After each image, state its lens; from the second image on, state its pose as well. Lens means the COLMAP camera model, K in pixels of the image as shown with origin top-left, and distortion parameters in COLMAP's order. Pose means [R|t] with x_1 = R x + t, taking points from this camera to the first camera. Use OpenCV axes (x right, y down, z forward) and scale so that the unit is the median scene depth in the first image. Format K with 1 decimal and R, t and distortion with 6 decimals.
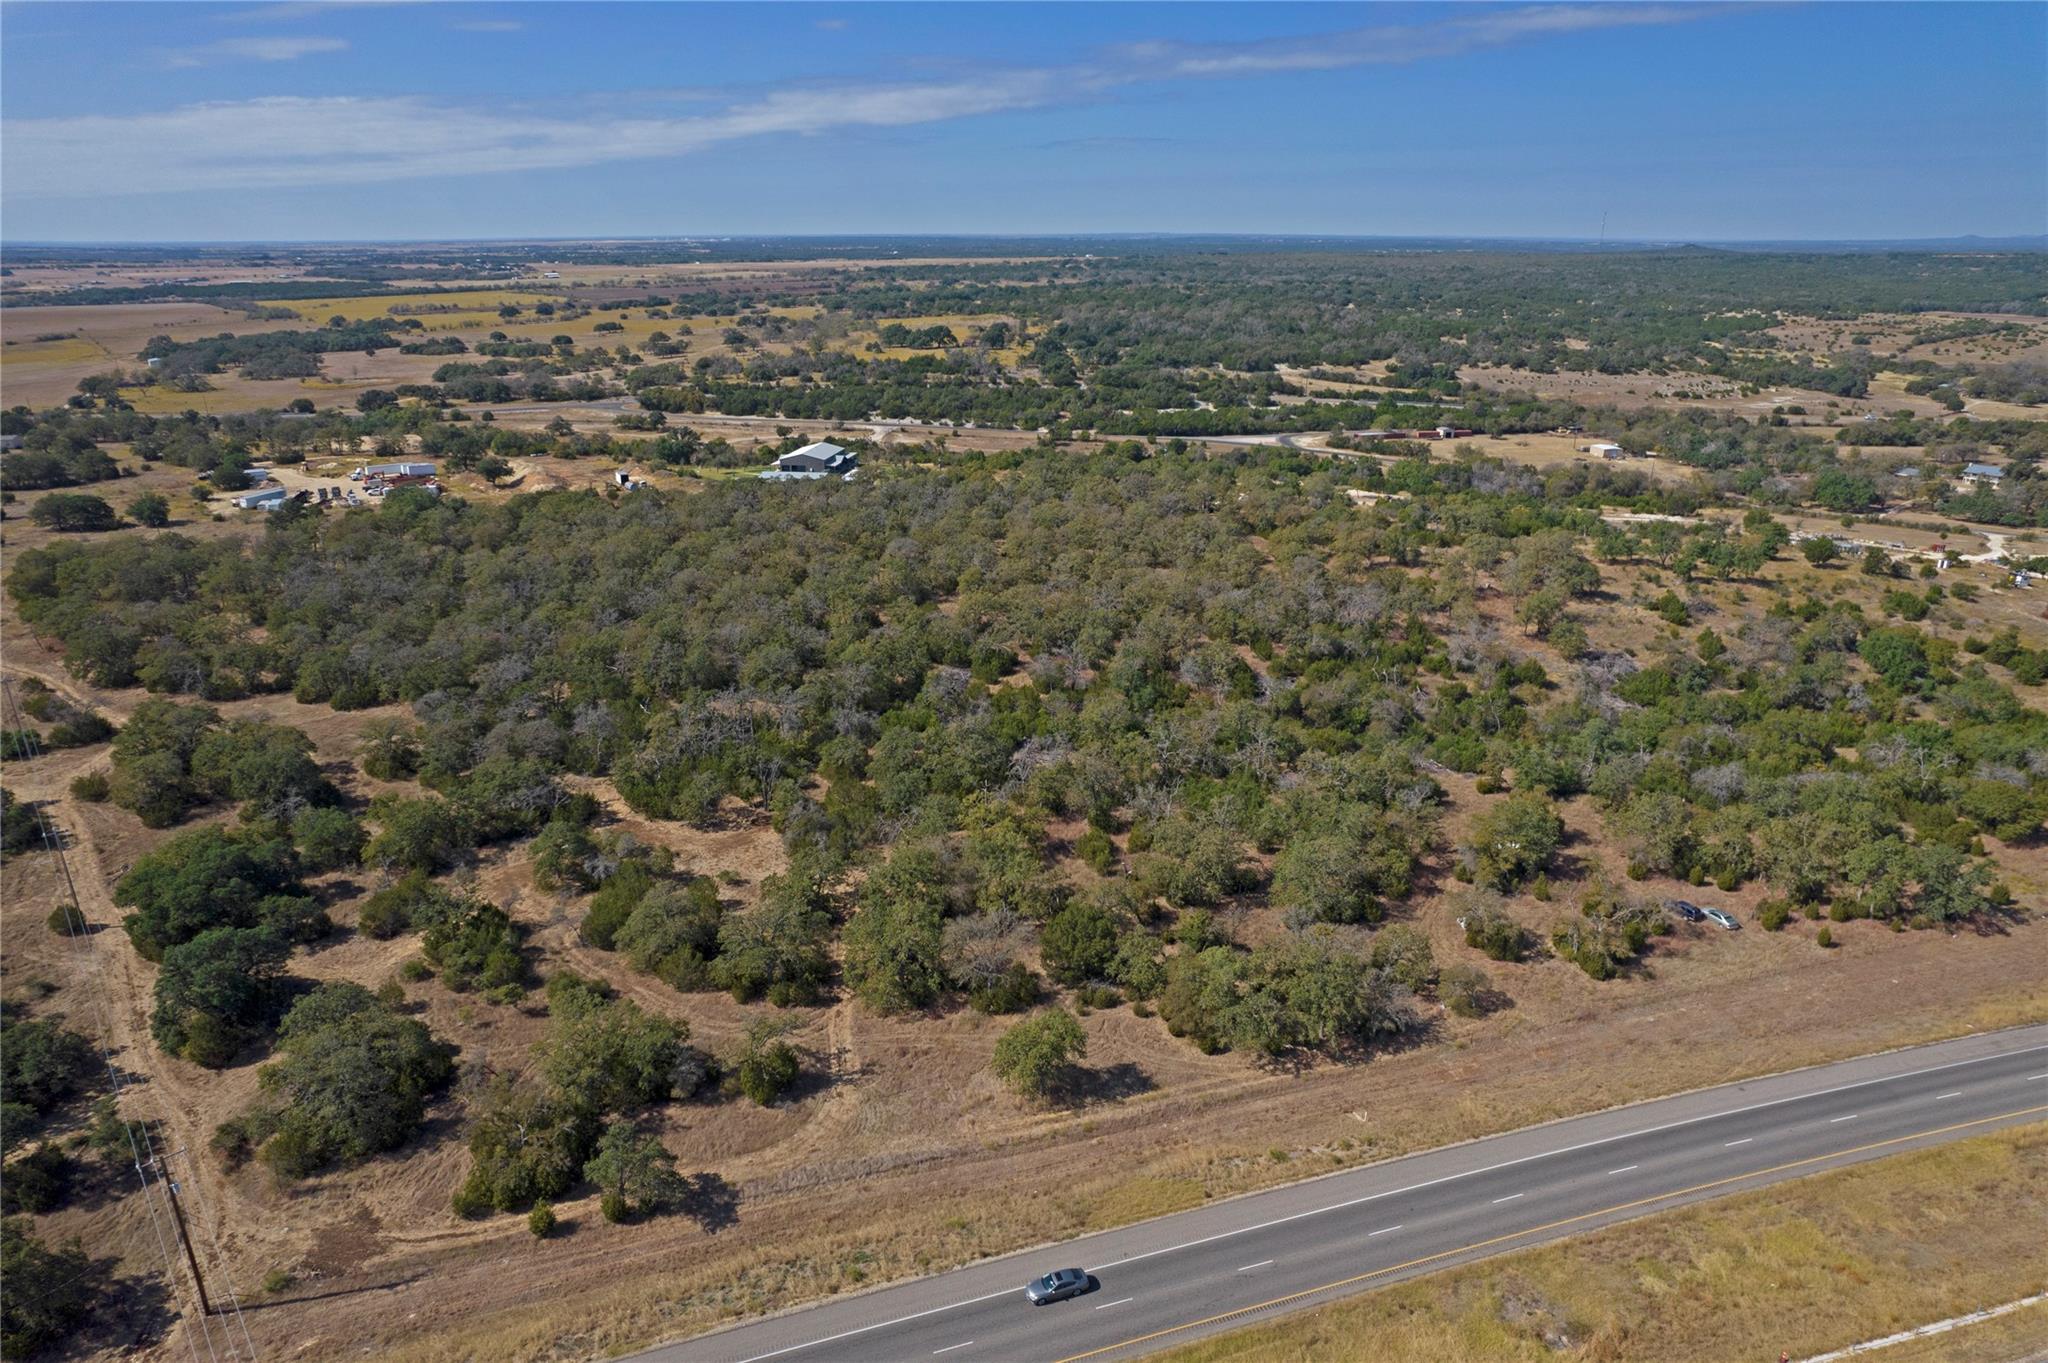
lens RADIAL K [[1306.8, 0, 1022.0], [0, 1306.8, 684.8], [0, 0, 1]] dist [-0.080603, 0.072982]
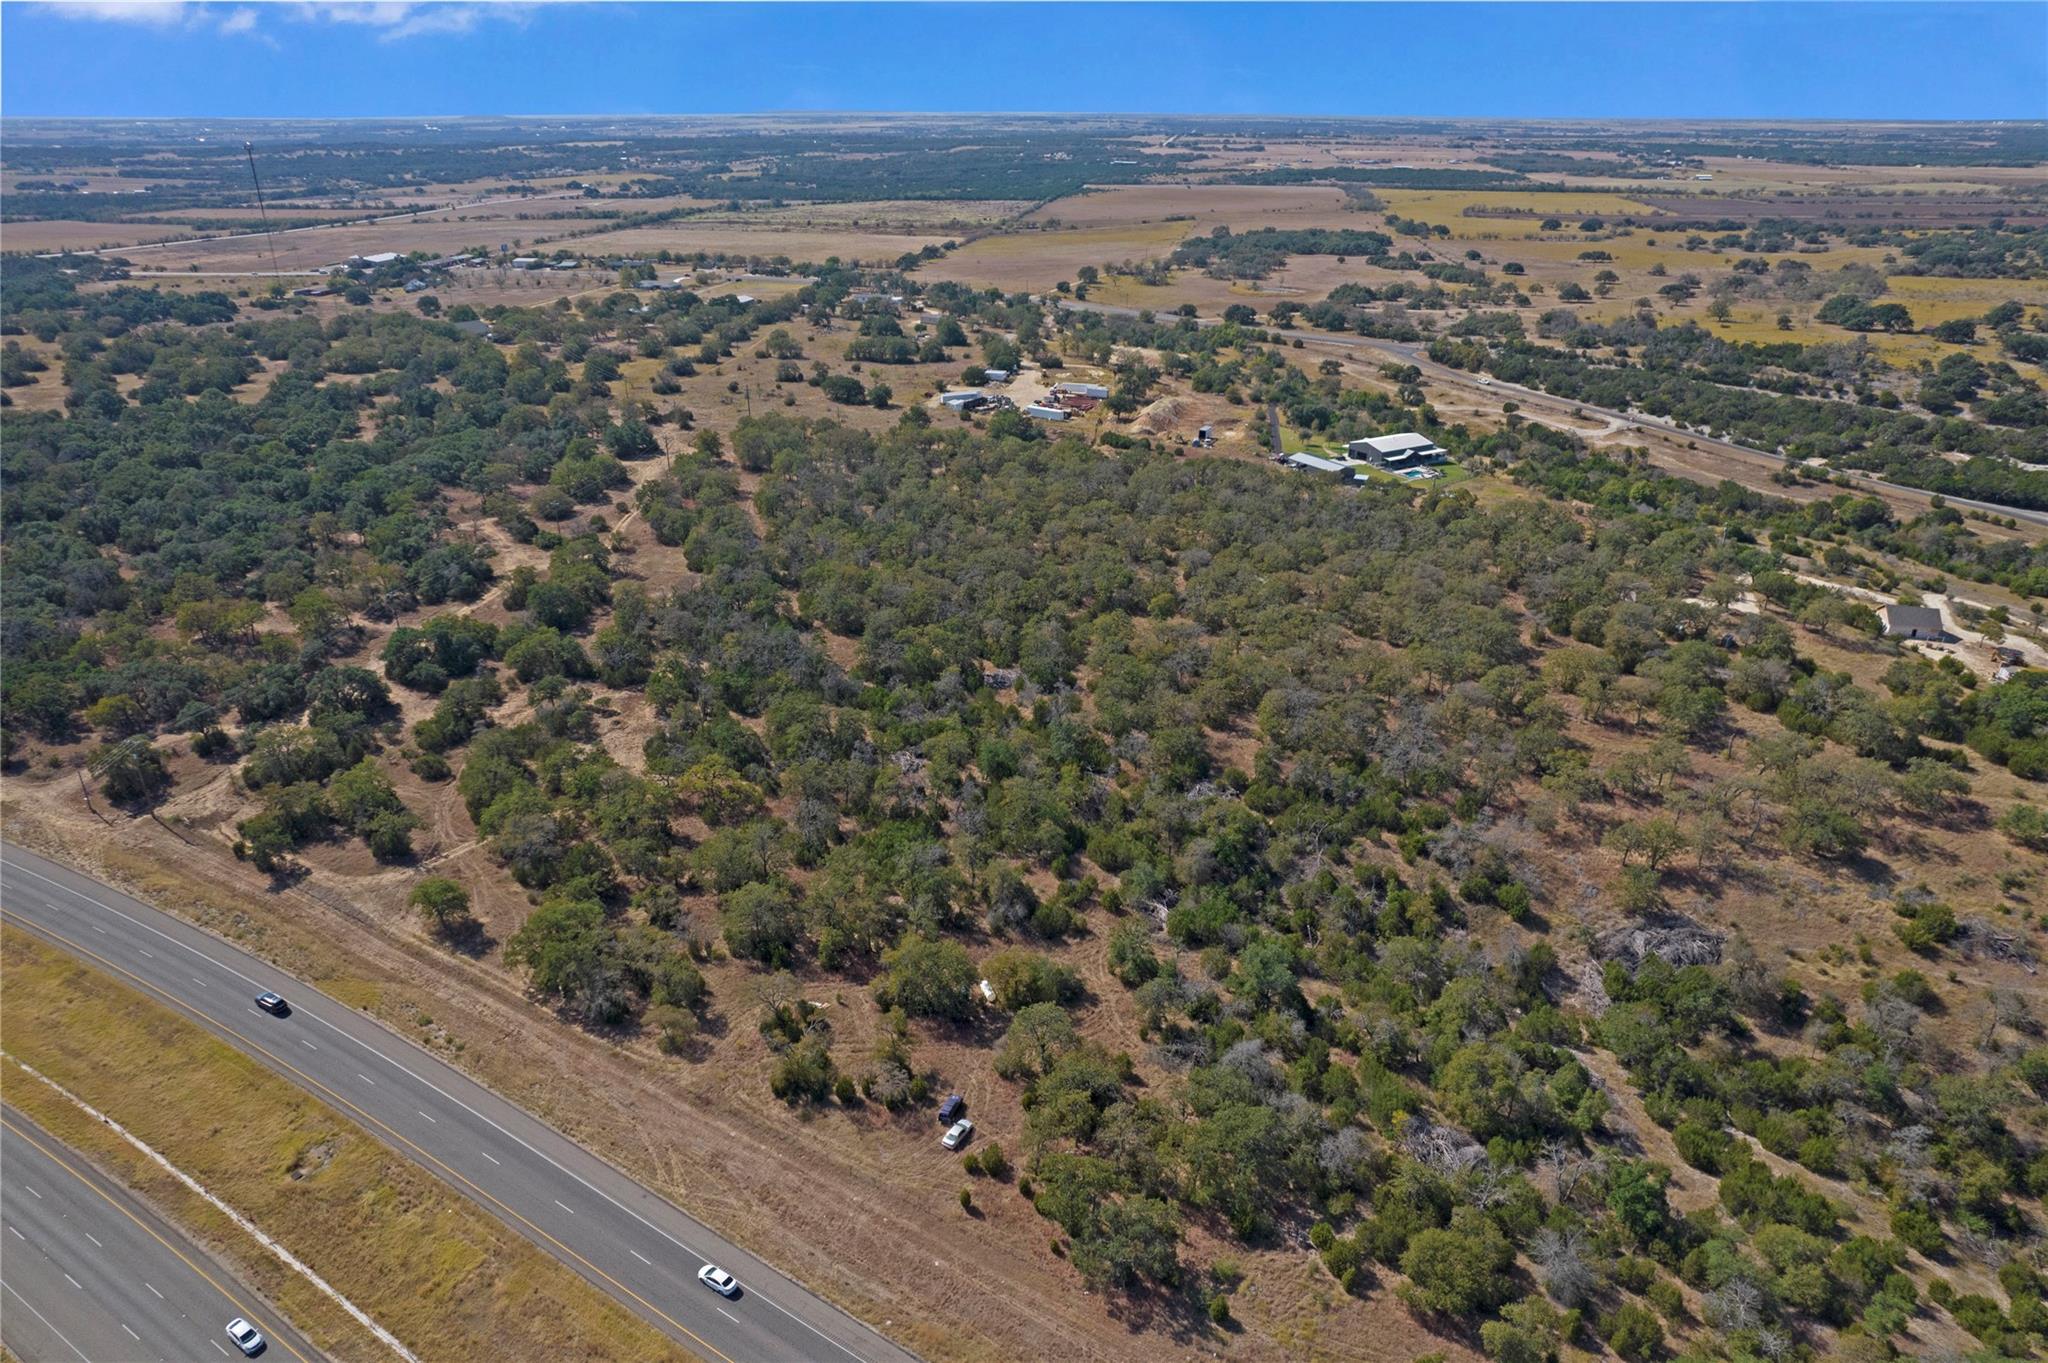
lens RADIAL K [[1306.8, 0, 1022.0], [0, 1306.8, 684.8], [0, 0, 1]] dist [-0.080603, 0.072982]
pose [[0.648705, 0.316971, -0.691890, 0.303538], [-0.256658, 0.946995, 0.193203, -0.091478], [0.716456, 0.052247, 0.695673, 0.086149]]
